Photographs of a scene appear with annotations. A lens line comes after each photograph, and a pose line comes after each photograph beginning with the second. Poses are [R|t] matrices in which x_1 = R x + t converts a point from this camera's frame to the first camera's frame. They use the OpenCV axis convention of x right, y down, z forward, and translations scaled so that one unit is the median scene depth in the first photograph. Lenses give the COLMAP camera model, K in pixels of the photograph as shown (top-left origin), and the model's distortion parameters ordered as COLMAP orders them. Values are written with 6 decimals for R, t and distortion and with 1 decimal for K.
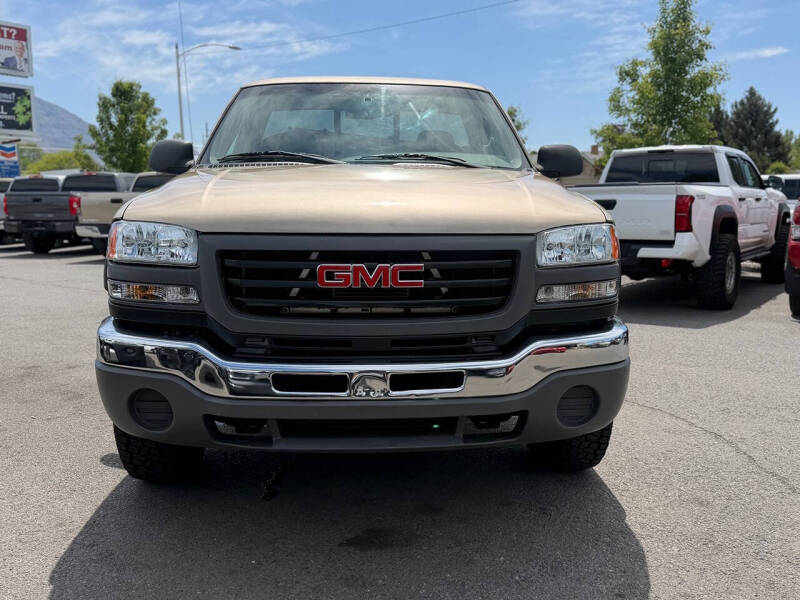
lens RADIAL K [[717.5, 0, 410.9], [0, 717.5, 299.2], [0, 0, 1]] dist [0.046615, -0.068213]
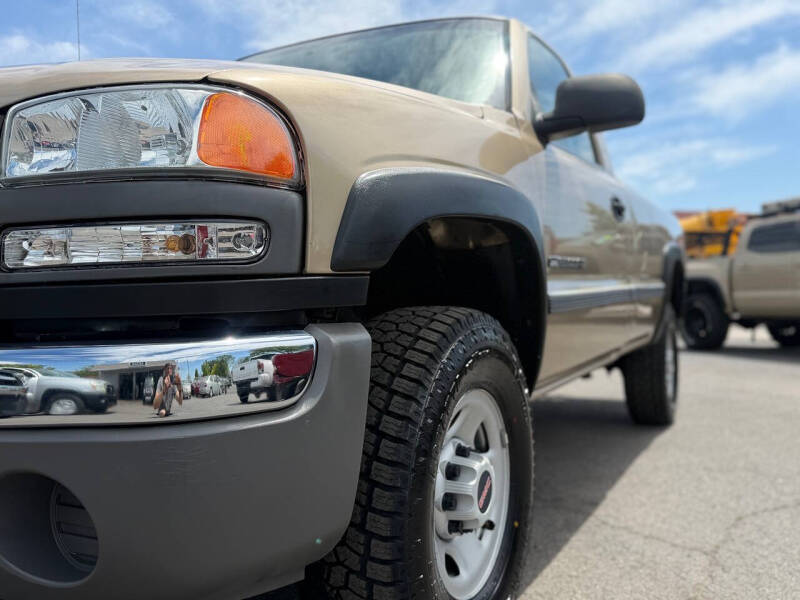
lens RADIAL K [[711.3, 0, 400.0], [0, 711.3, 300.0], [0, 0, 1]] dist [0.137611, -0.249047]
pose [[0.855689, -0.009577, -0.517402, 0.612155], [-0.058398, 0.991655, -0.114935, 0.061695], [0.514185, 0.128563, 0.847989, 0.765466]]
